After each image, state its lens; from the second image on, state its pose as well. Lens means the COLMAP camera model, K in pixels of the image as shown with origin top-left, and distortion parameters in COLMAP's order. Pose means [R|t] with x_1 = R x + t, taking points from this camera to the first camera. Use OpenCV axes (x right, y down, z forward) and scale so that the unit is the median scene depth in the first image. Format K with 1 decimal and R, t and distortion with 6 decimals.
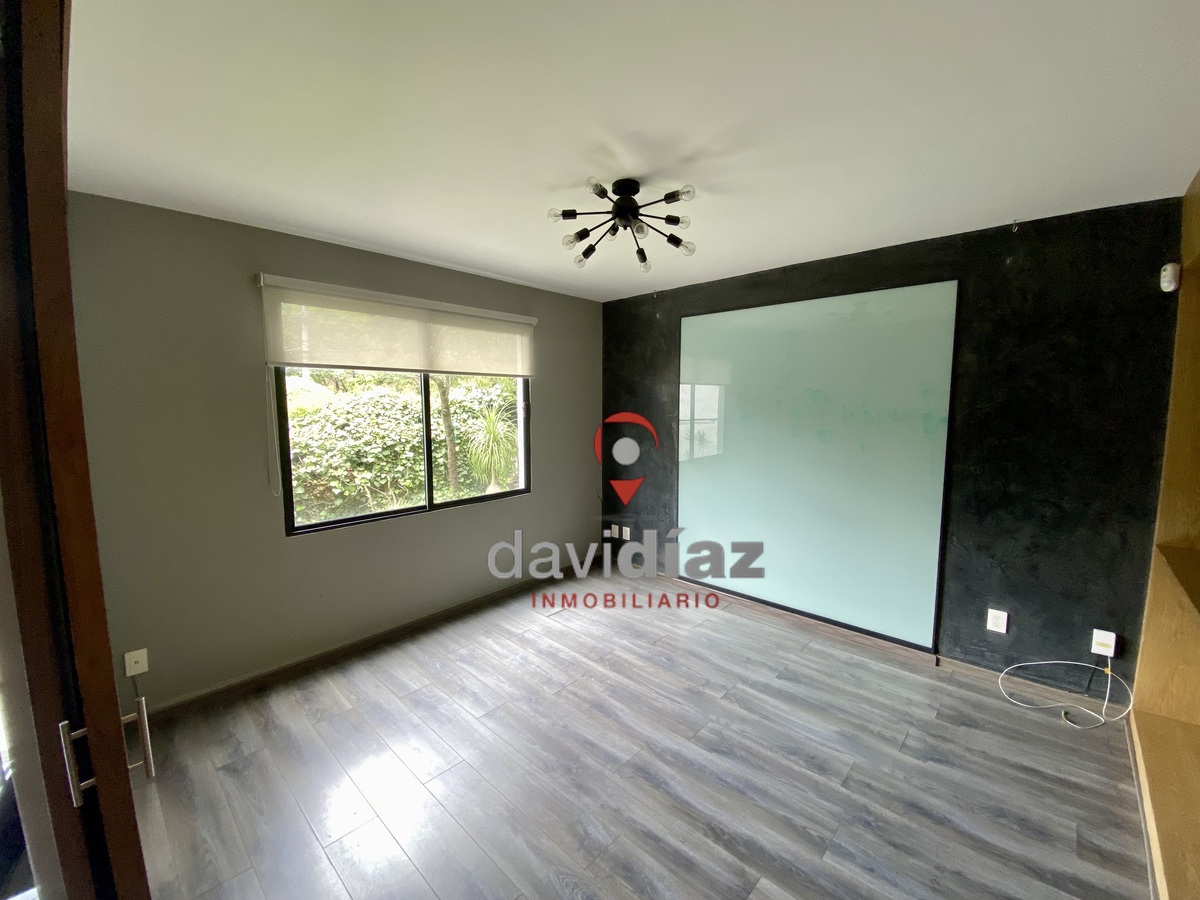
lens RADIAL K [[490.8, 0, 596.5], [0, 490.8, 451.0], [0, 0, 1]] dist [0.032768, -0.019240]
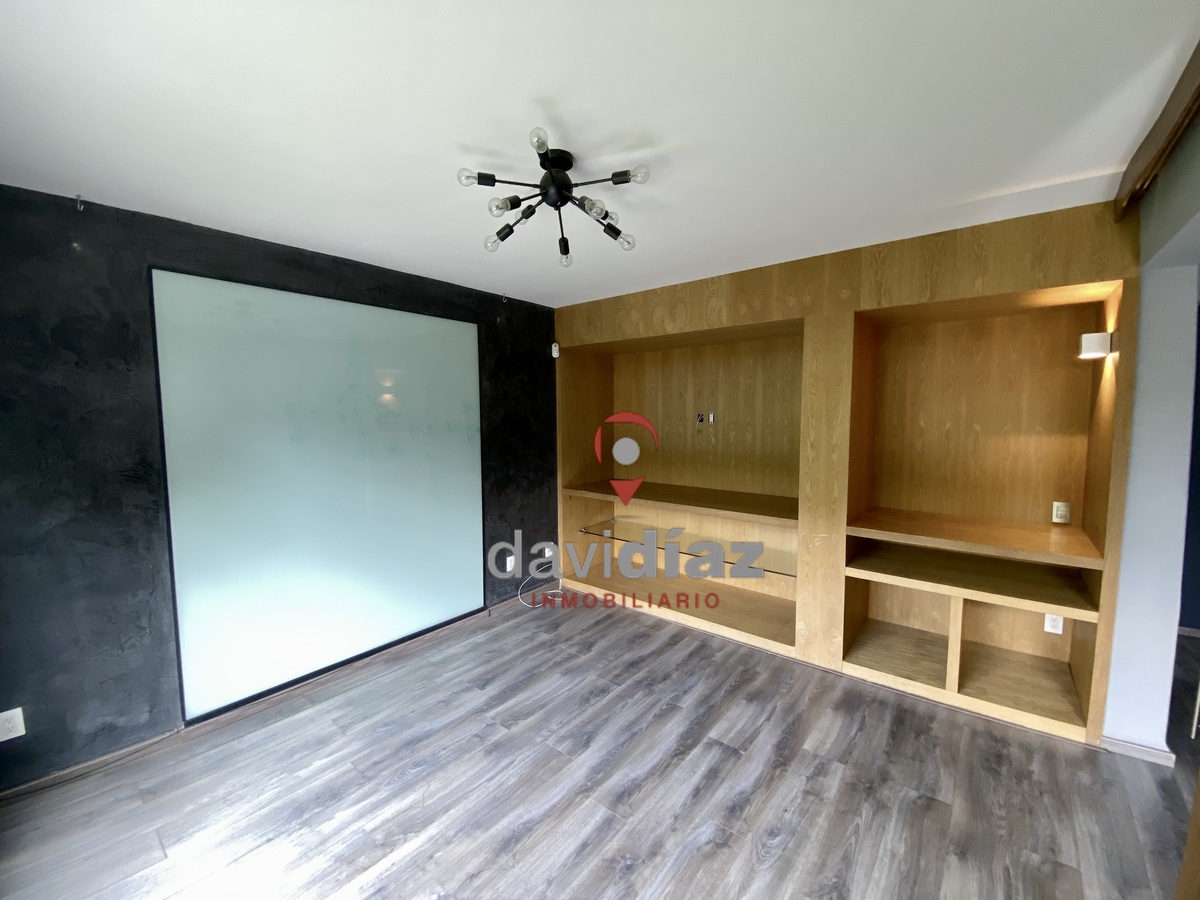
lens RADIAL K [[490.8, 0, 596.5], [0, 490.8, 451.0], [0, 0, 1]] dist [0.032768, -0.019240]
pose [[-0.066256, -0.078829, 0.994684, -0.703110], [0.106658, 0.990603, 0.085610, -0.096406], [-0.992086, 0.111763, -0.057226, 0.887199]]
